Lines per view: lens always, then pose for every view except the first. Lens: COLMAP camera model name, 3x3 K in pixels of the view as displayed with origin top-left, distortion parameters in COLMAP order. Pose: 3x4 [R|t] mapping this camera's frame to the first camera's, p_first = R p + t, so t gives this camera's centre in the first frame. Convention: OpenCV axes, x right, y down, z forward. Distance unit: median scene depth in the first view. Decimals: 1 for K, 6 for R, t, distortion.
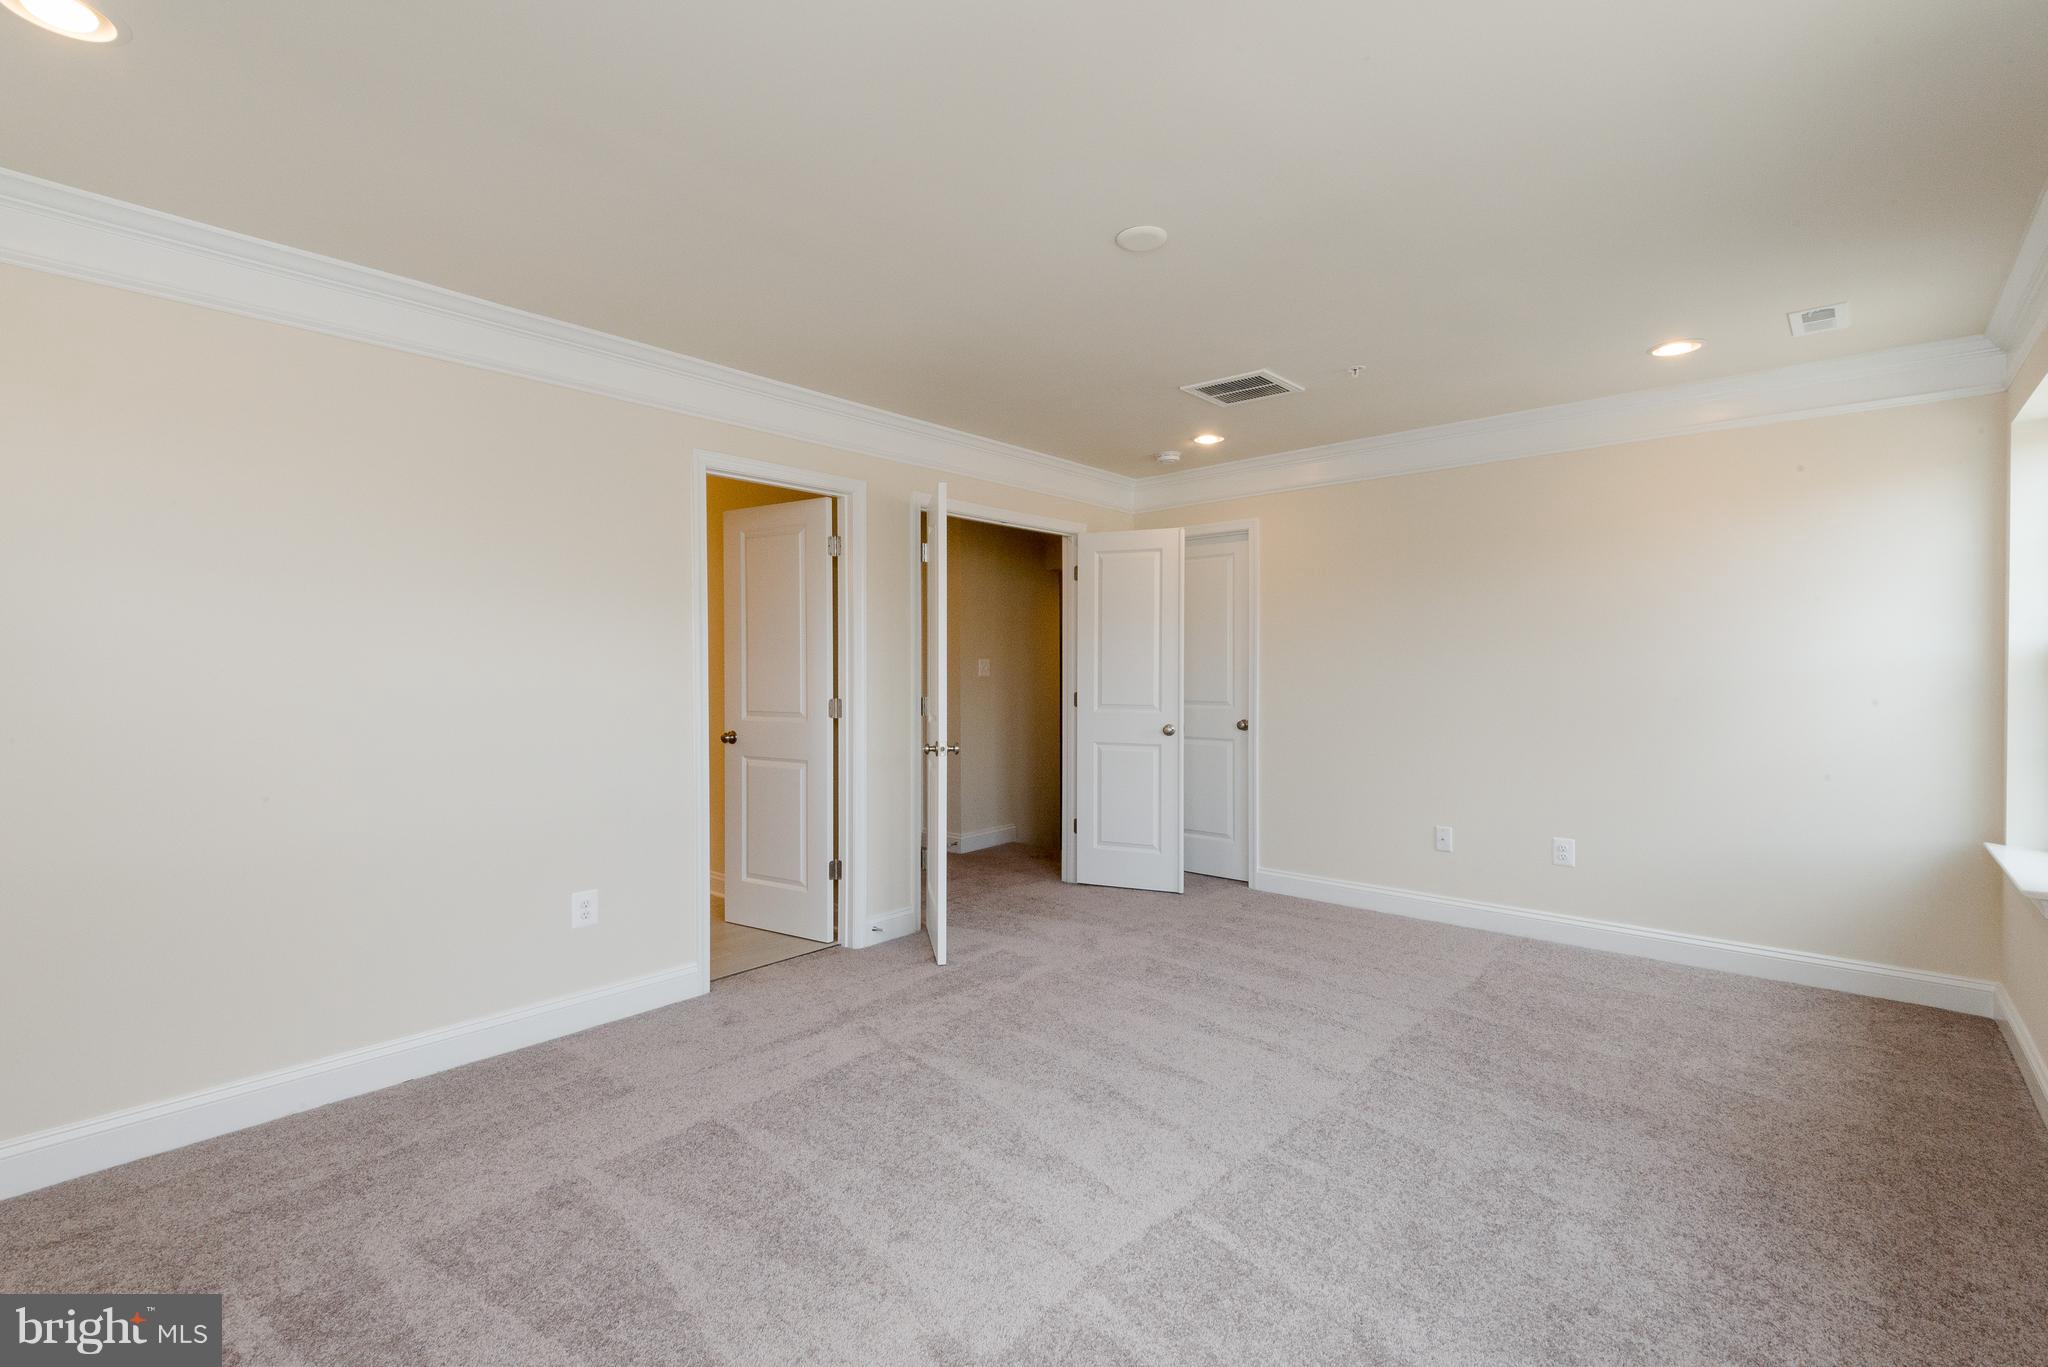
lens RADIAL K [[928.6, 0, 1012.1], [0, 928.6, 680.2], [0, 0, 1]] dist [0.024112, -0.006578]
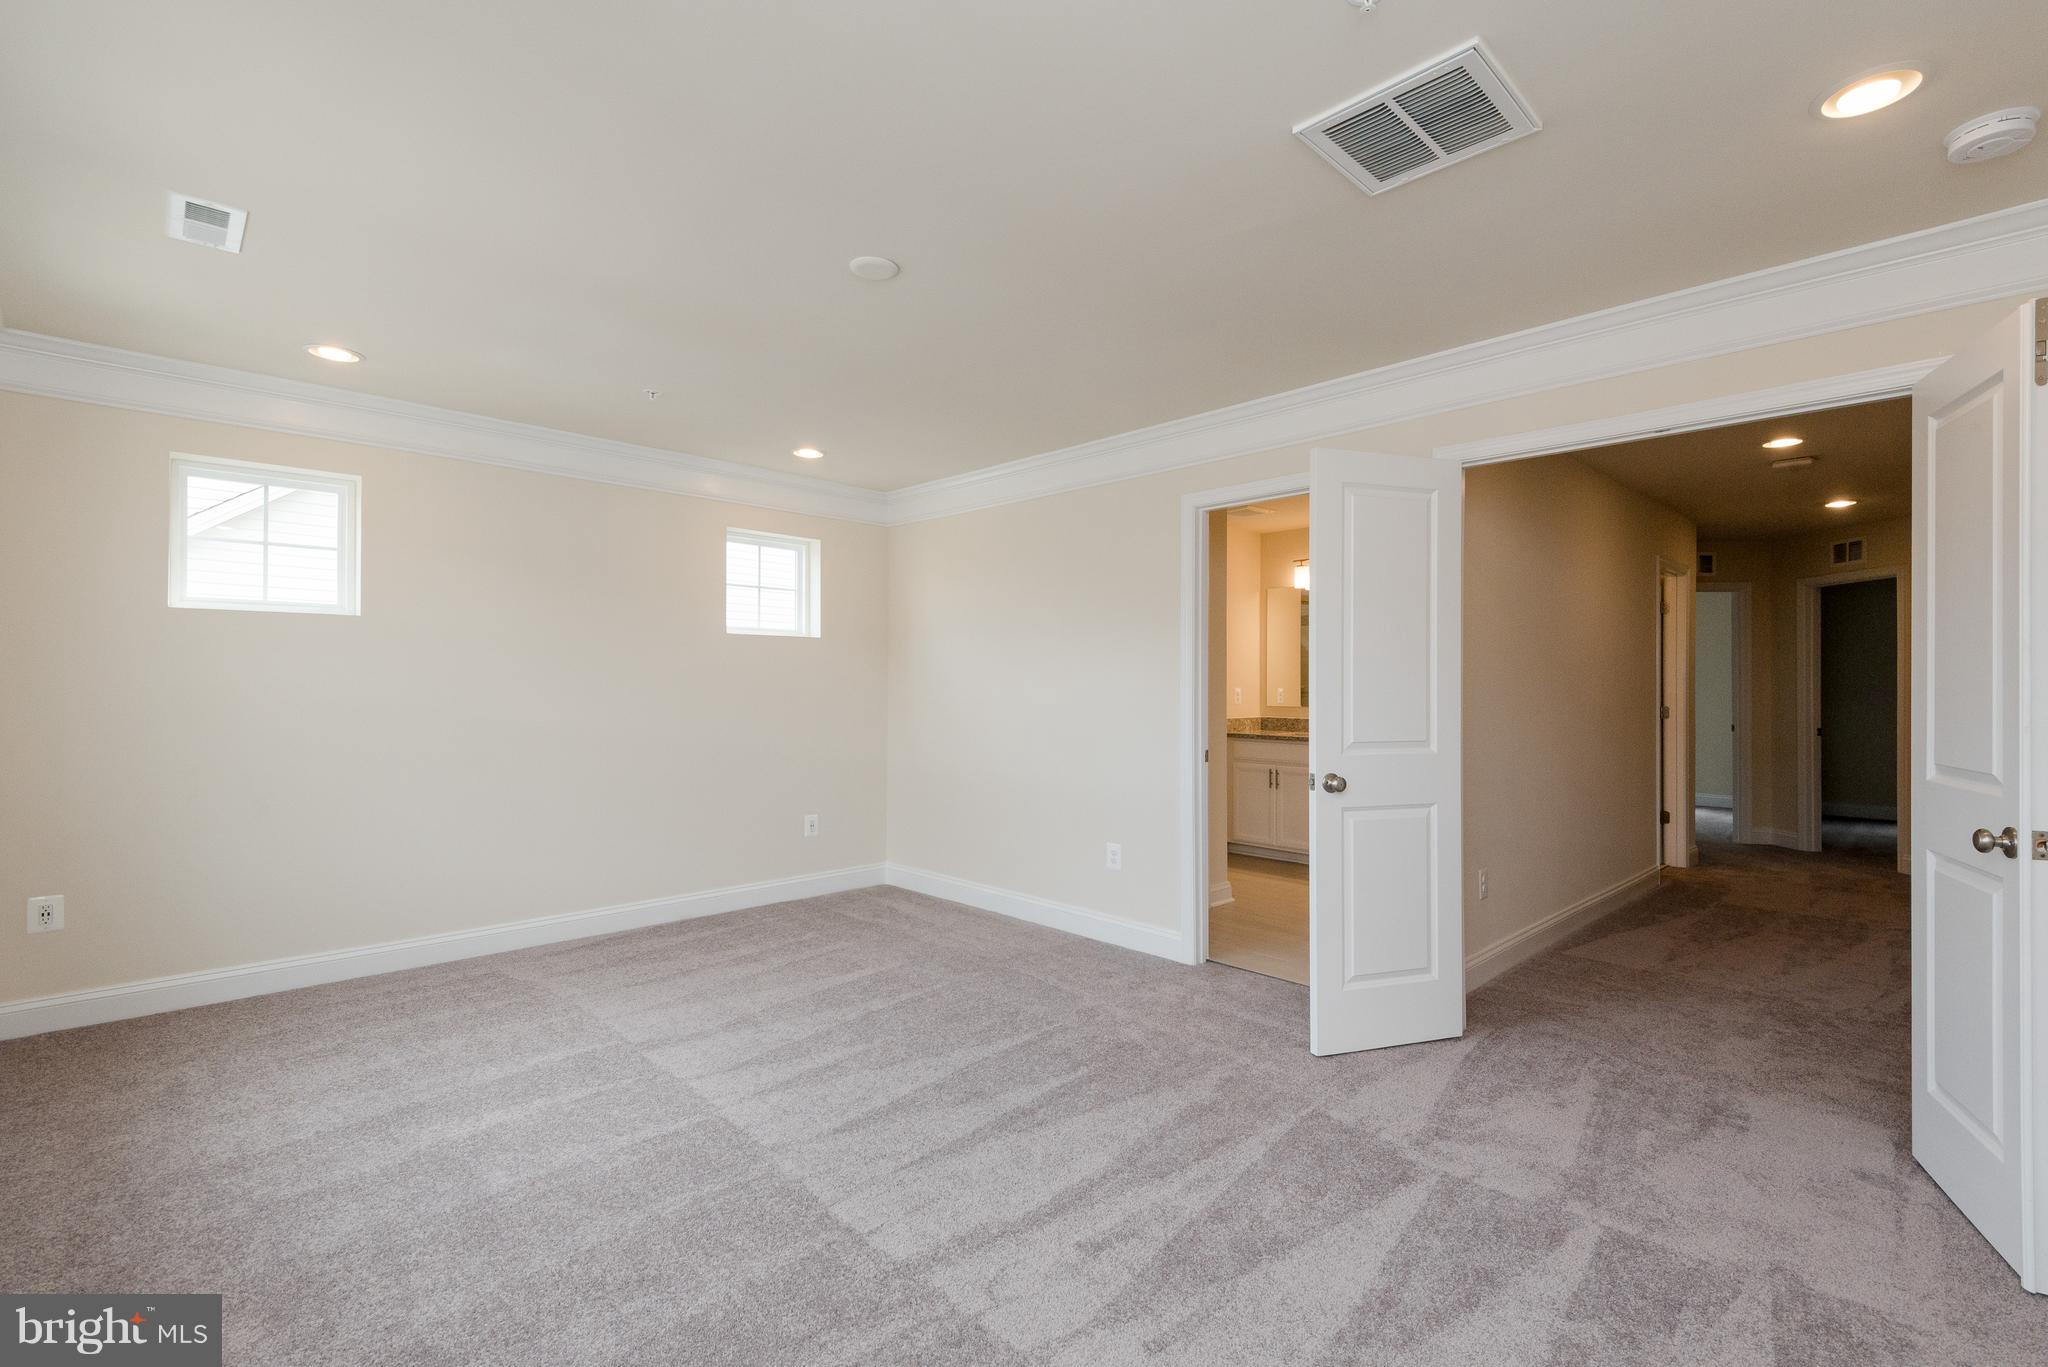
lens RADIAL K [[928.6, 0, 1026.5], [0, 928.6, 684.0], [0, 0, 1]] dist [0.024112, -0.006578]
pose [[-0.090037, -0.001012, -0.995938, 0.767821], [-0.015967, 0.999872, 0.000428, -0.006109], [0.995810, 0.015941, -0.090042, 0.829820]]
